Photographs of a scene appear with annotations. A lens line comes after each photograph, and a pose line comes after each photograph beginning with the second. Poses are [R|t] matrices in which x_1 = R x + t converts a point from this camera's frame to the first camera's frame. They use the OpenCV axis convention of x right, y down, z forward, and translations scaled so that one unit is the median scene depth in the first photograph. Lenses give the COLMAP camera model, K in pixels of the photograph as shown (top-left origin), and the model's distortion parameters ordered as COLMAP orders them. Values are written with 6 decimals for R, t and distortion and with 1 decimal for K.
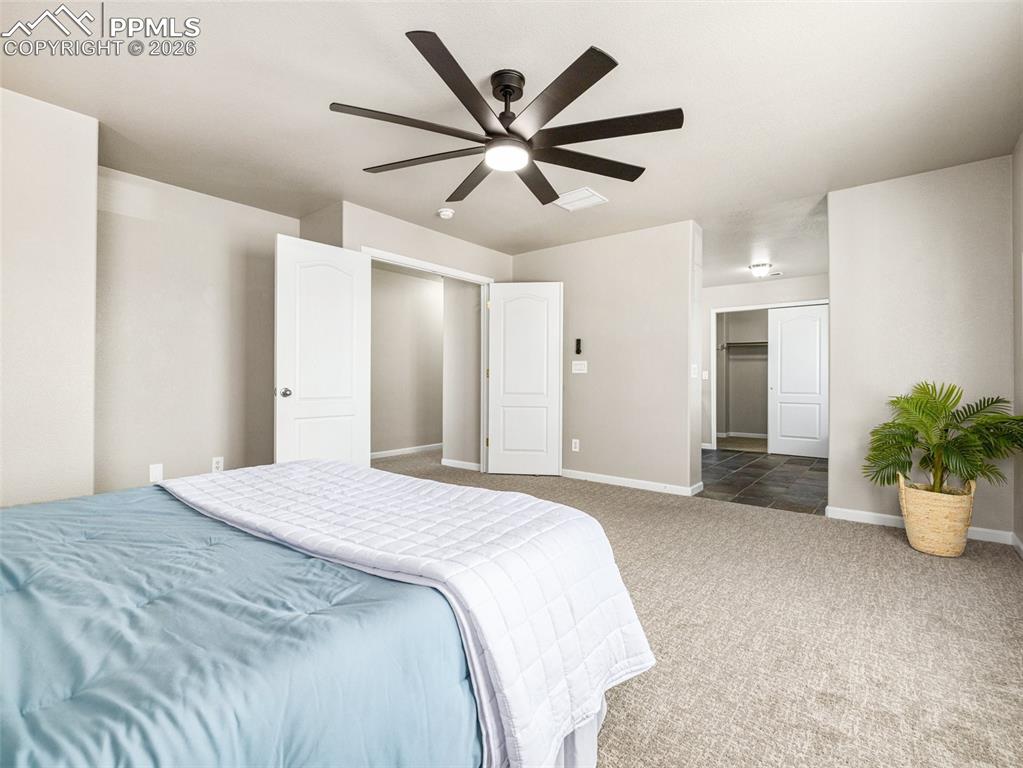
lens RADIAL K [[483.1, 0, 509.1], [0, 483.1, 377.5], [0, 0, 1]] dist [-0.005722, -0.001145]
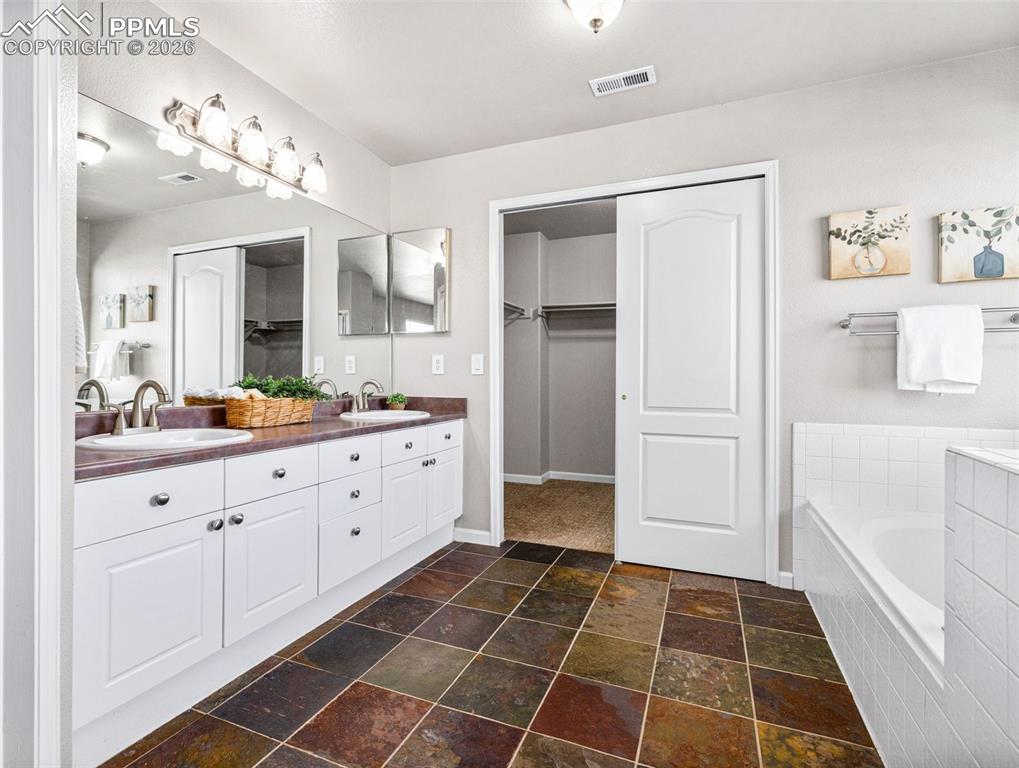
lens RADIAL K [[468.5, 0, 513.9], [0, 468.5, 379.6], [0, 0, 1]] dist [-0.002029, -0.000081]
pose [[0.960625, 0.001924, 0.277840, 0.291417], [-0.003250, 0.999985, 0.004312, 0.005528], [-0.277828, -0.005045, 0.960618, 0.545112]]
